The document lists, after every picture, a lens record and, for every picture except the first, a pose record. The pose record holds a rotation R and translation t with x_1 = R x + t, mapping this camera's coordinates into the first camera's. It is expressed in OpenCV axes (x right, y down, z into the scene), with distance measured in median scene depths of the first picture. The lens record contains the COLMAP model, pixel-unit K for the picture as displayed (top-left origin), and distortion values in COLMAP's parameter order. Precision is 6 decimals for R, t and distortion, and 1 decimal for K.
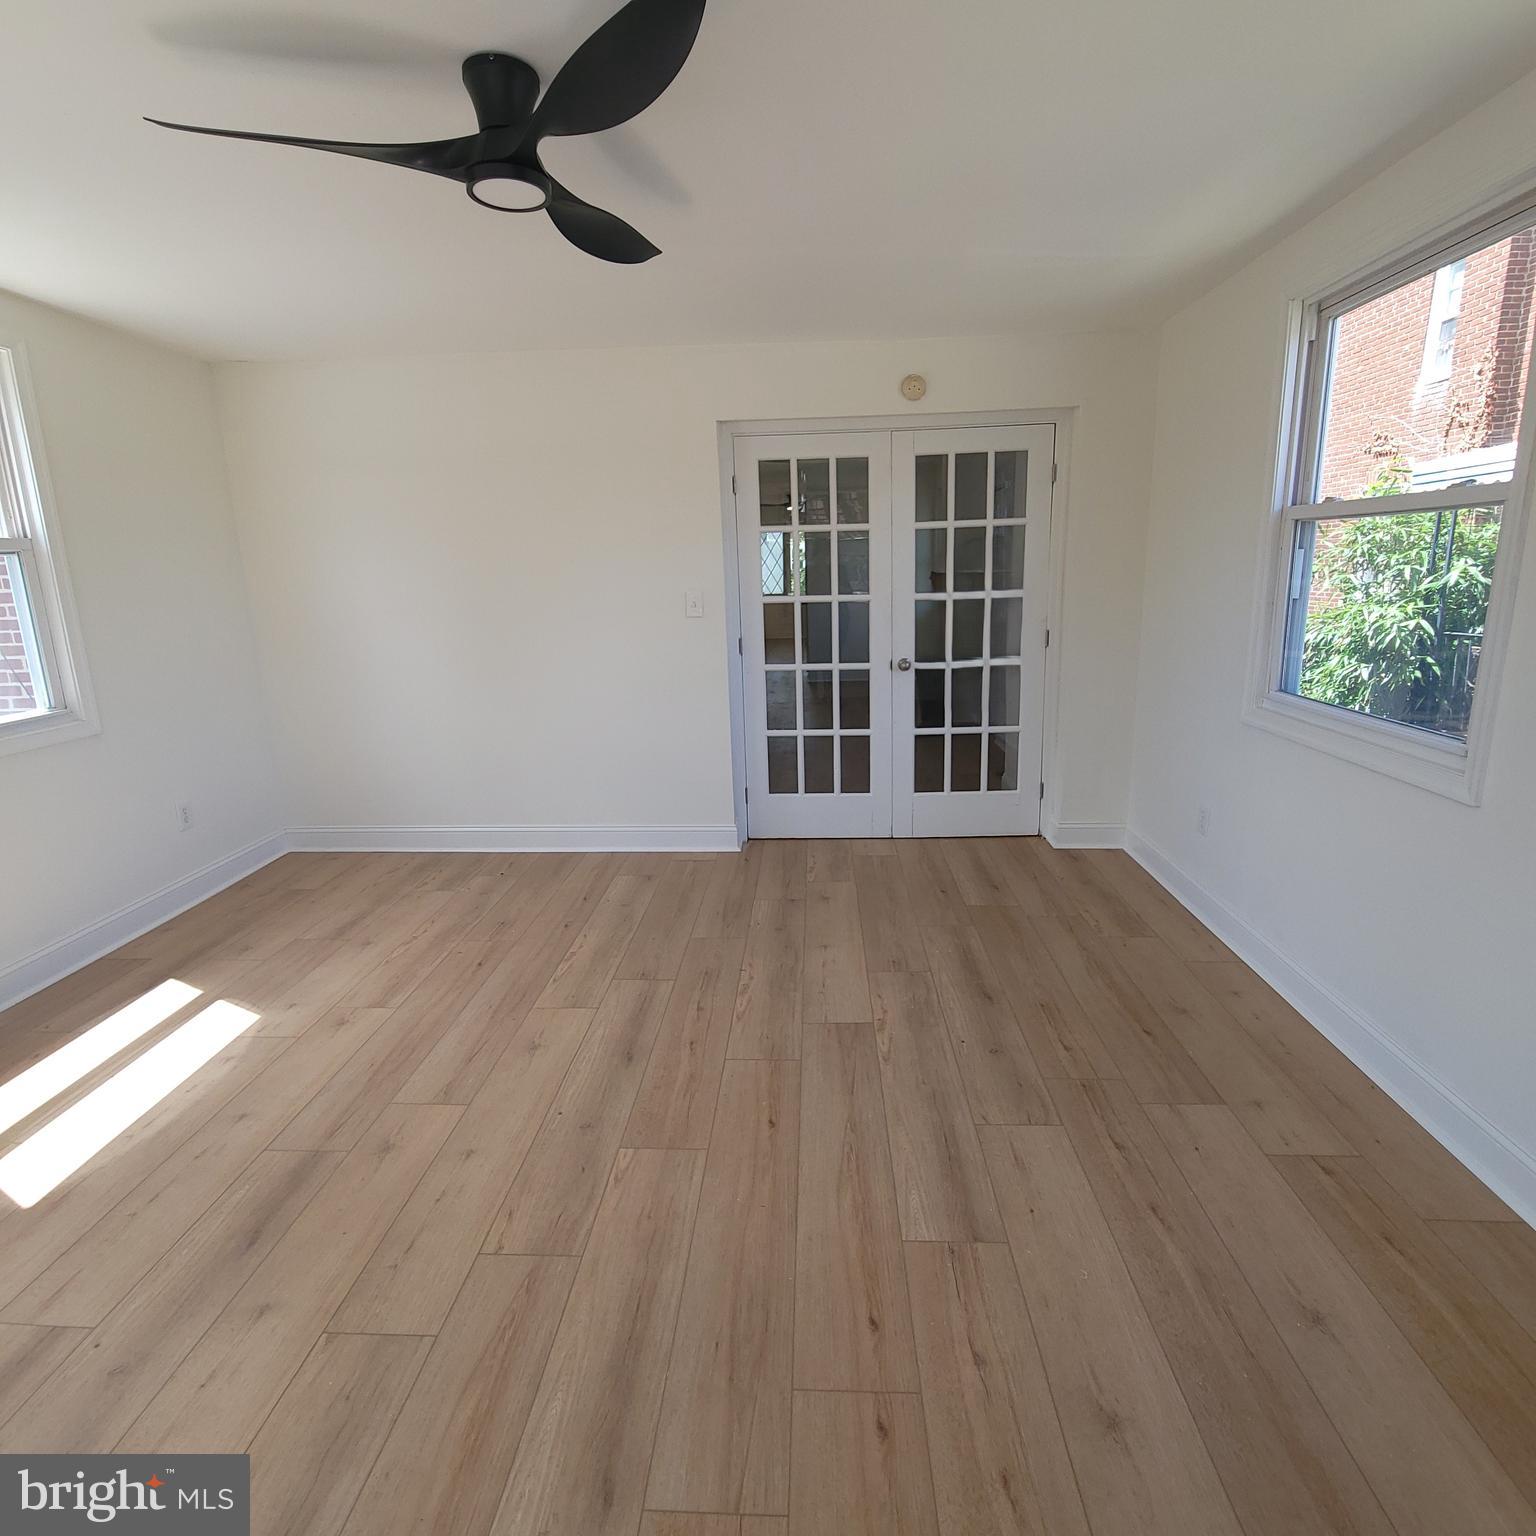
lens RADIAL K [[833.7, 0, 773.9], [0, 833.7, 748.7], [0, 0, 1]] dist [0.009805, -0.006044]
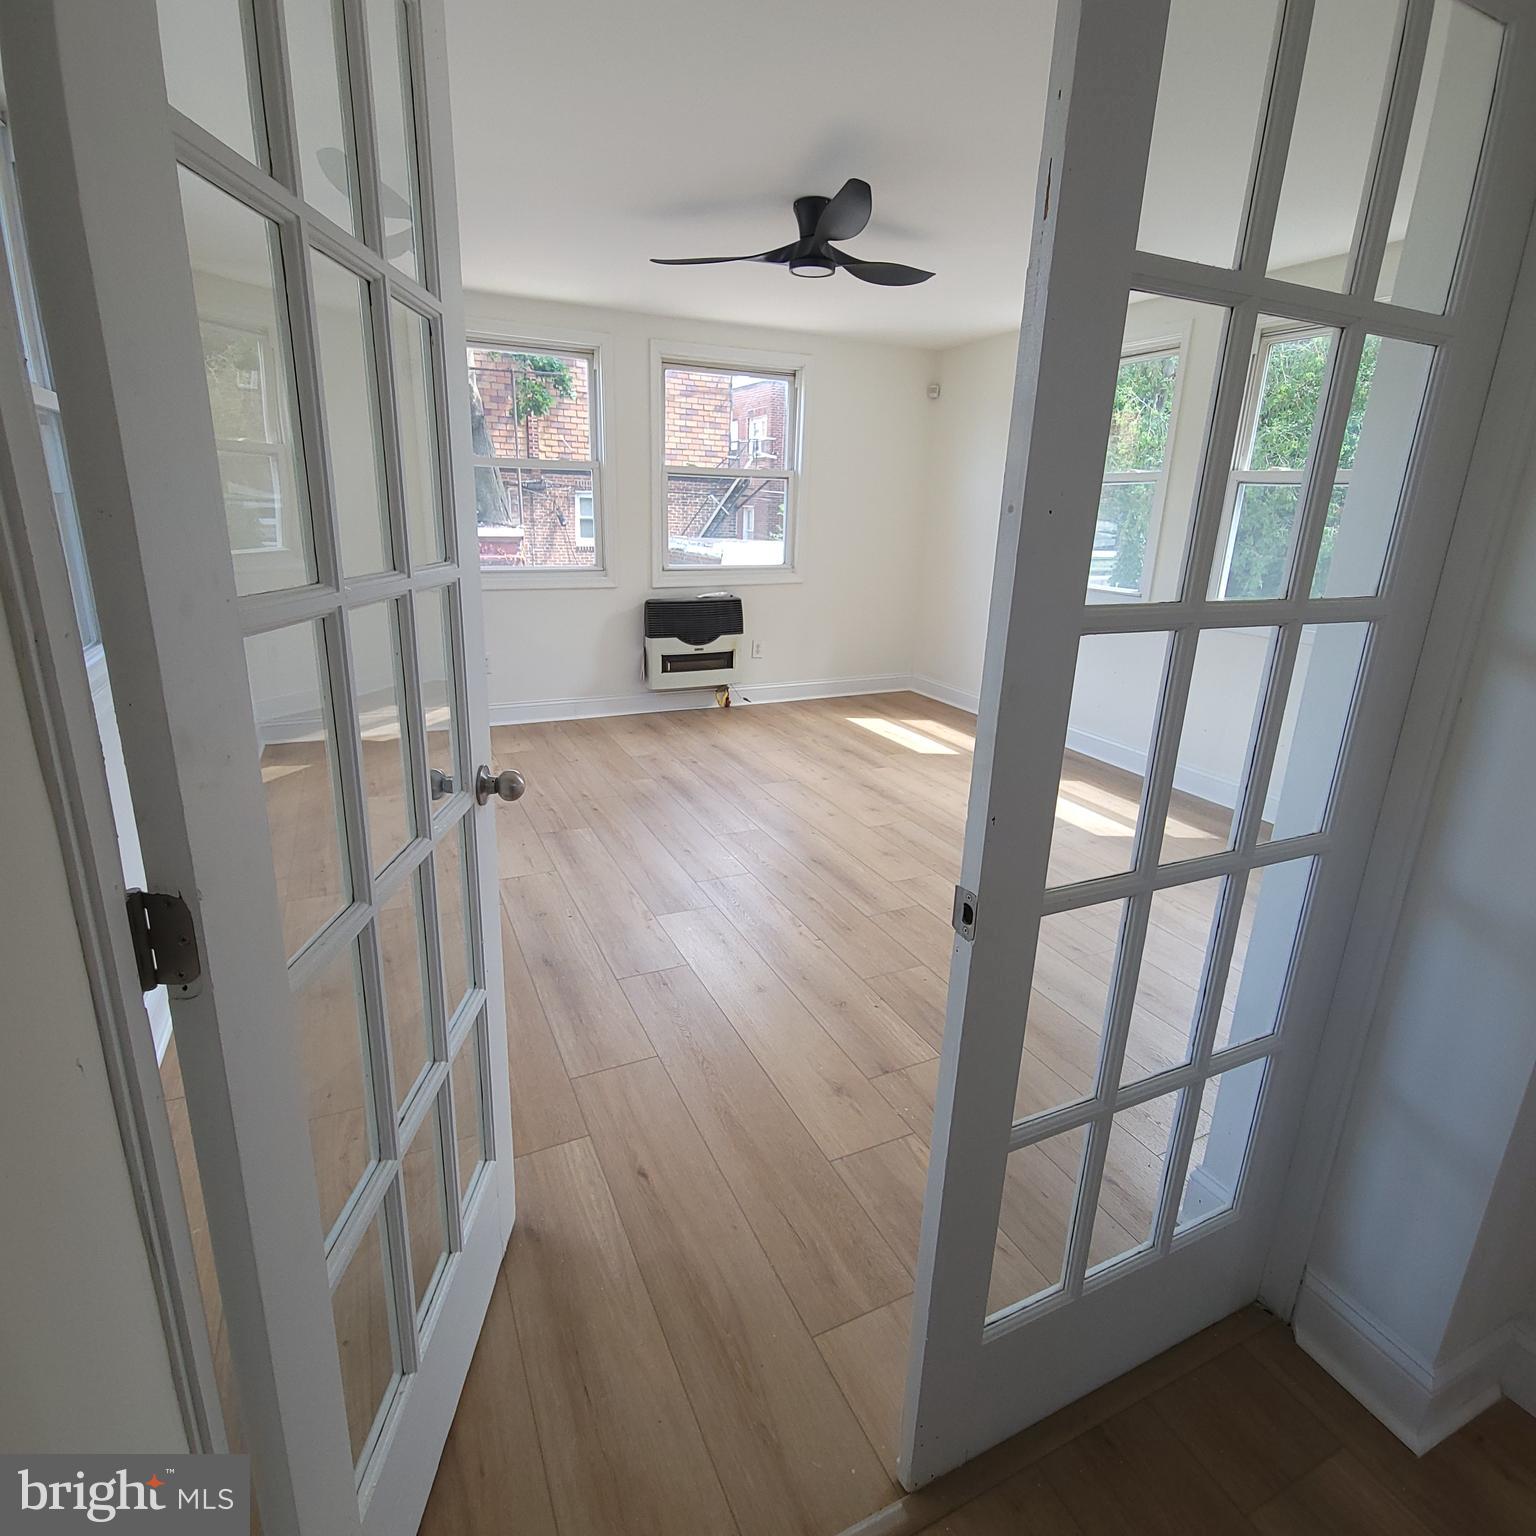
lens RADIAL K [[833.7, 0, 767.6], [0, 833.7, 758.1], [0, 0, 1]] dist [0.009805, -0.006044]
pose [[-0.881093, 0.137303, -0.452574, 0.340502], [-0.107706, 0.873531, 0.474703, -0.286535], [0.460515, 0.467002, -0.754874, 1.351185]]
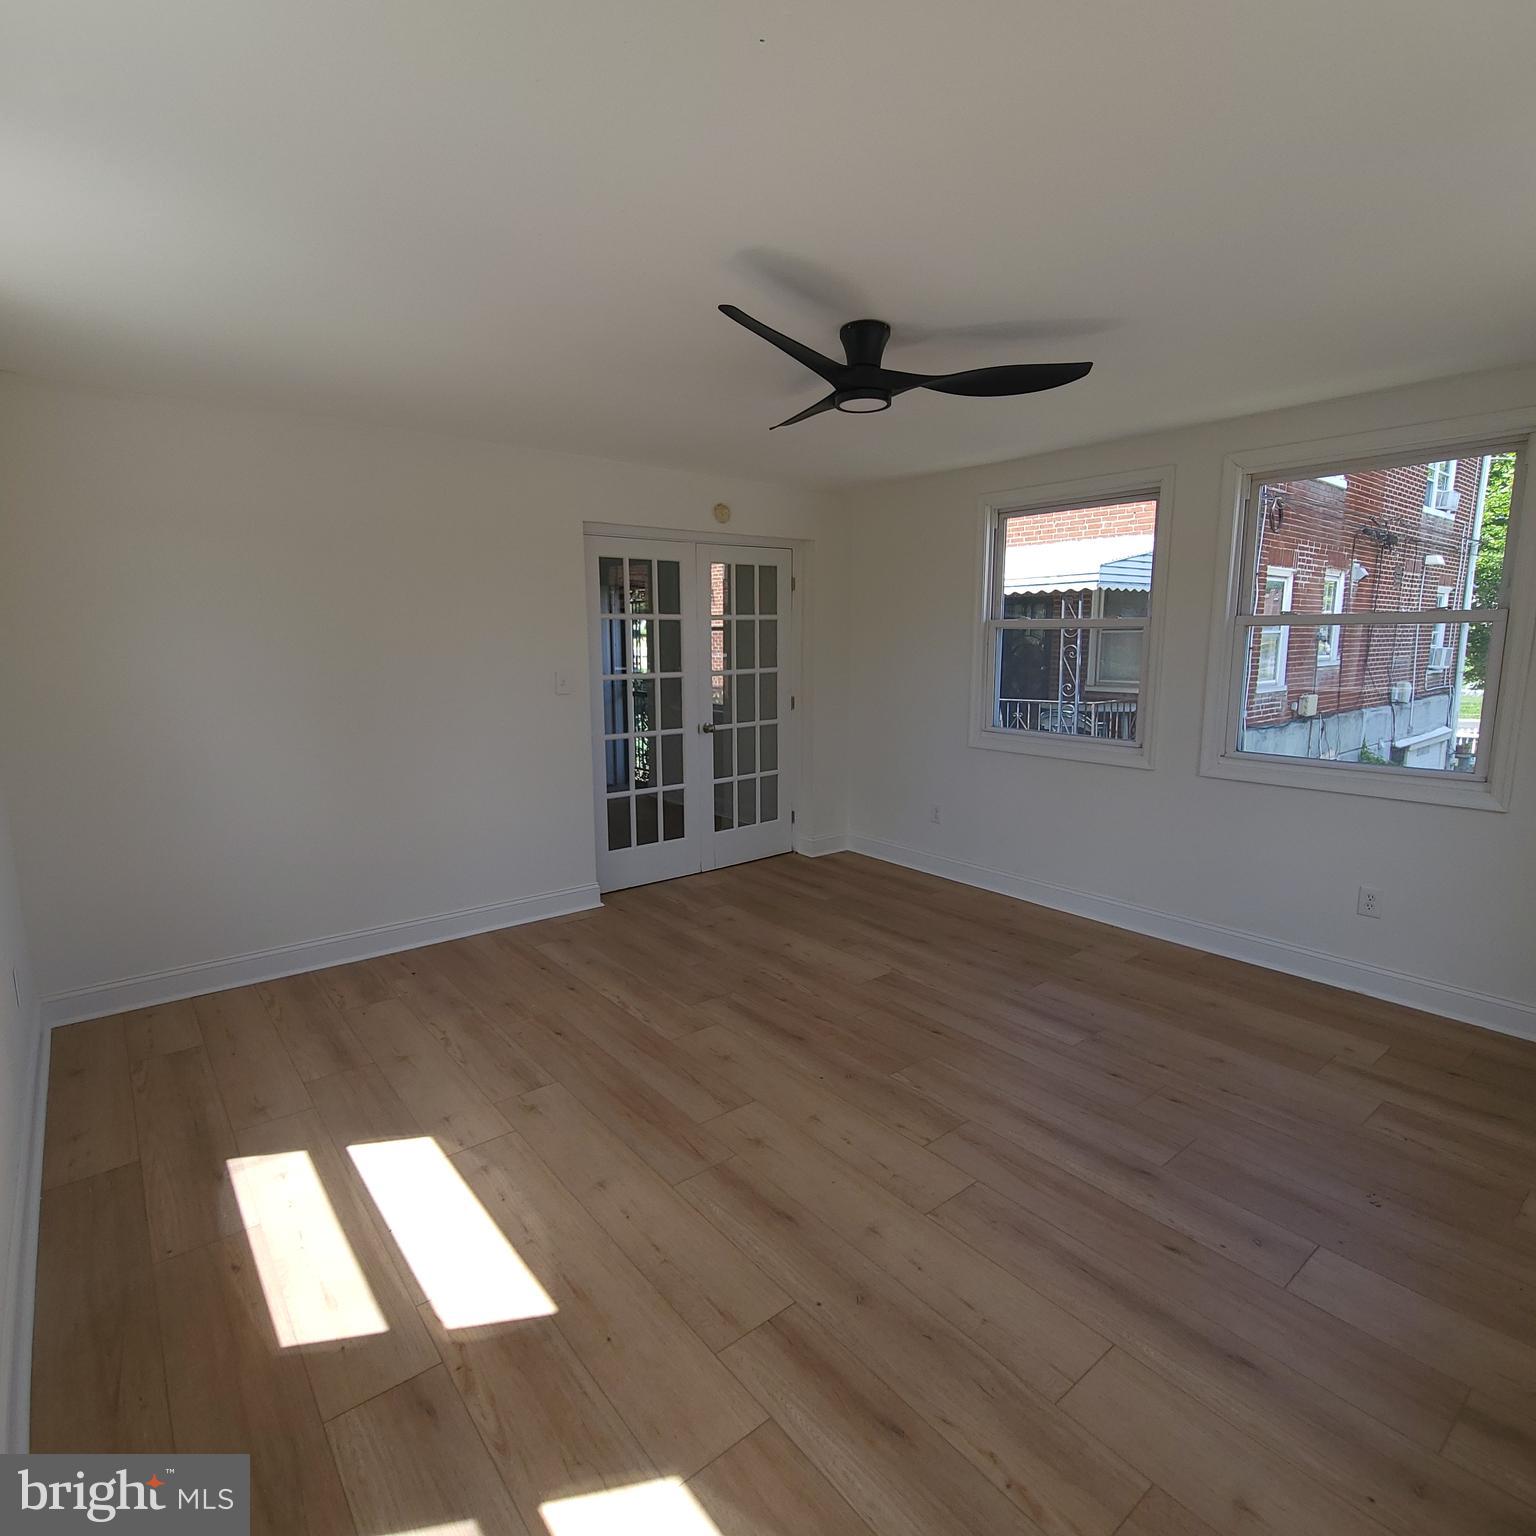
lens RADIAL K [[833.7, 0, 752.8], [0, 833.7, 760.0], [0, 0, 1]] dist [0.009805, -0.006044]
pose [[0.750436, -0.076614, 0.656488, -0.723016], [0.126417, 0.991559, -0.028791, -0.011860], [-0.648741, 0.104597, 0.753787, 0.039291]]
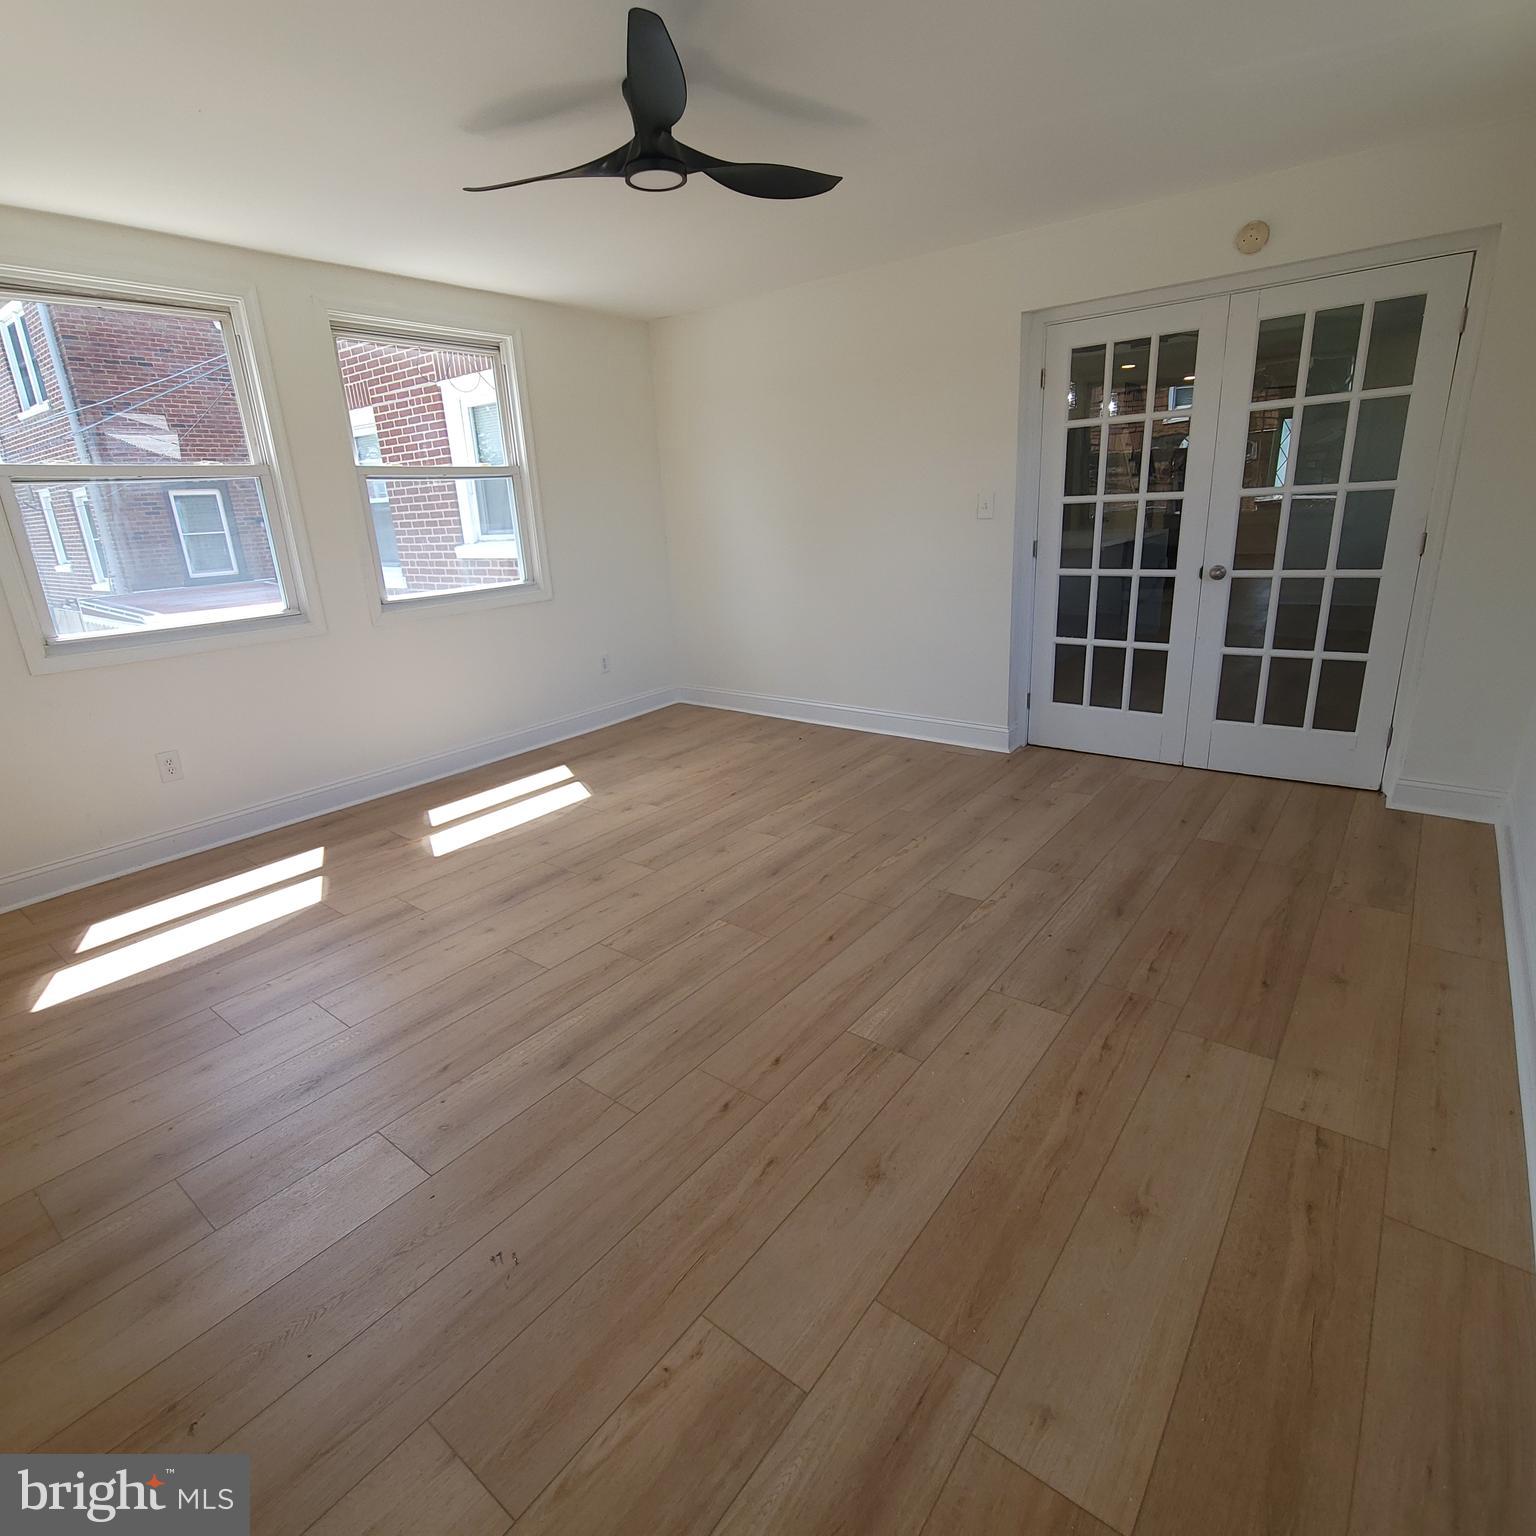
lens RADIAL K [[833.7, 0, 751.7], [0, 833.7, 766.0], [0, 0, 1]] dist [0.009805, -0.006044]
pose [[0.812504, 0.161327, -0.560188, 0.339603], [-0.093940, 0.984620, 0.147307, 0.020545], [0.575337, -0.067063, 0.815163, -0.025006]]
